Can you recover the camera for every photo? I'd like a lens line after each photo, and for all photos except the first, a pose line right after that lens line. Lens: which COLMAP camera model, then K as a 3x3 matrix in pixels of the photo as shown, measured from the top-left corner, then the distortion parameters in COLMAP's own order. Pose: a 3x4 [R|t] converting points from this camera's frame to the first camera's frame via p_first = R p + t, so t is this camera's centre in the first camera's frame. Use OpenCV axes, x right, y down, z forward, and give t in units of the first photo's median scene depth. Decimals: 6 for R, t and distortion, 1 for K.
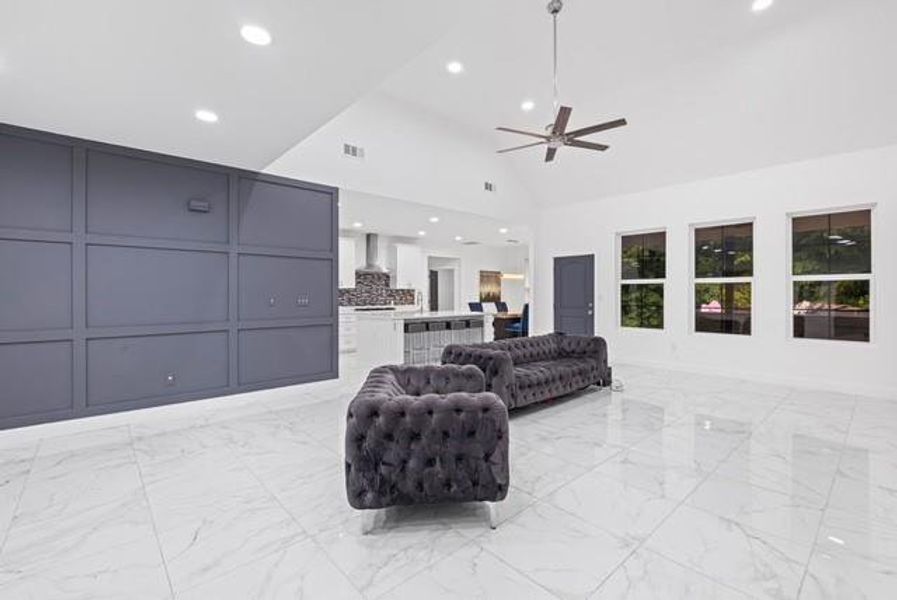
lens RADIAL K [[398.9, 0, 447.7], [0, 398.9, 290.9], [0, 0, 1]] dist [0.008605, -0.000637]
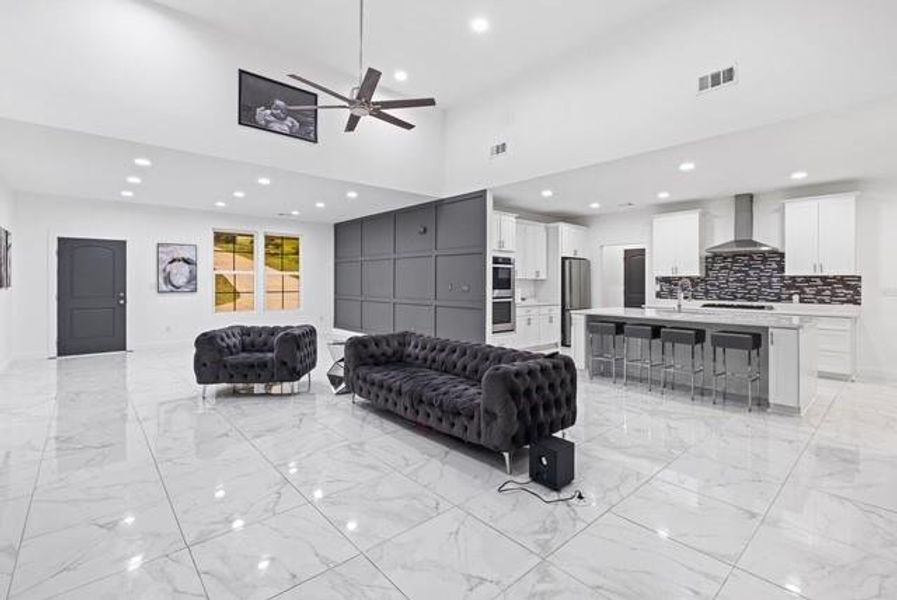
lens RADIAL K [[398.9, 0, 452.8], [0, 398.9, 280.9], [0, 0, 1]] dist [0.008605, -0.000637]
pose [[0.015331, 0.000679, -0.999882, 0.484502], [0.002835, 0.999996, 0.000722, 0.000983], [0.999878, -0.002845, 0.015329, 0.501923]]
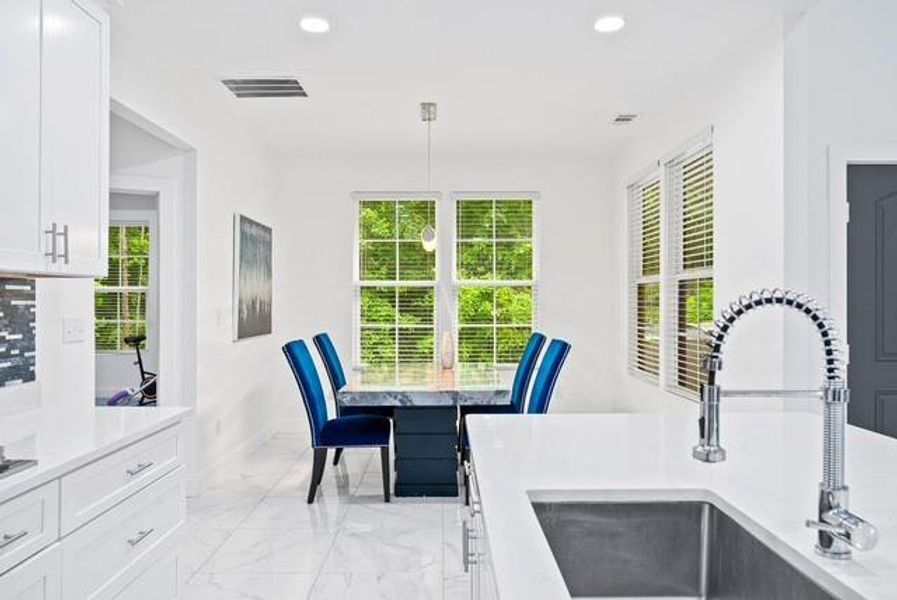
lens RADIAL K [[629.6, 0, 447.1], [0, 629.6, 300.1], [0, 0, 1]] dist [-0.054113, 0.001164]
pose [[0.659310, 0.000782, 0.751870, -0.171856], [-0.005344, 0.999979, 0.003646, 0.002623], [-0.751852, -0.006422, 0.659301, 0.804407]]
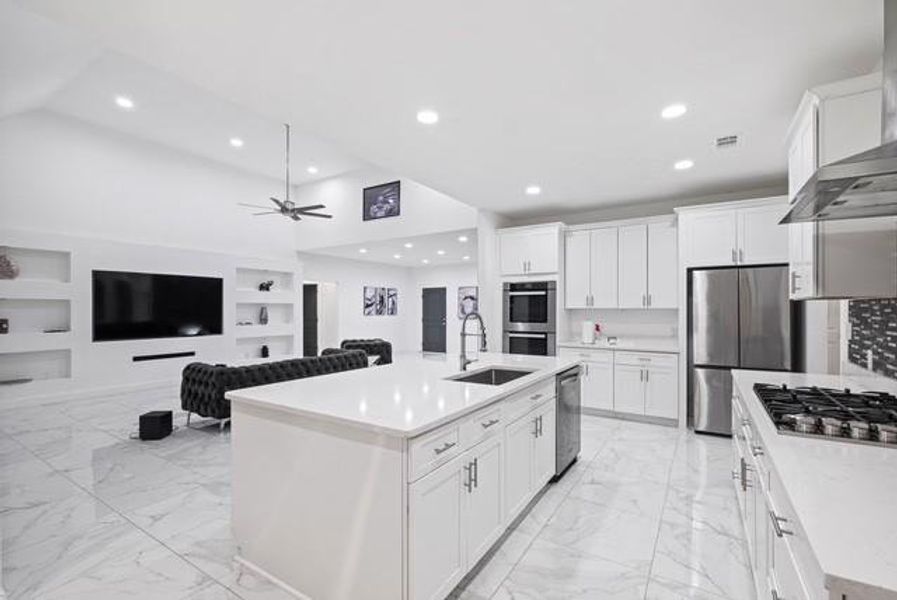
lens RADIAL K [[398.9, 0, 454.7], [0, 398.9, 309.8], [0, 0, 1]] dist [0.008605, -0.000637]
pose [[-0.958024, 0.002602, -0.286677, 0.040801], [0.004202, 0.999979, -0.004965, 0.001440], [0.286658, -0.005961, -0.958014, 1.118879]]
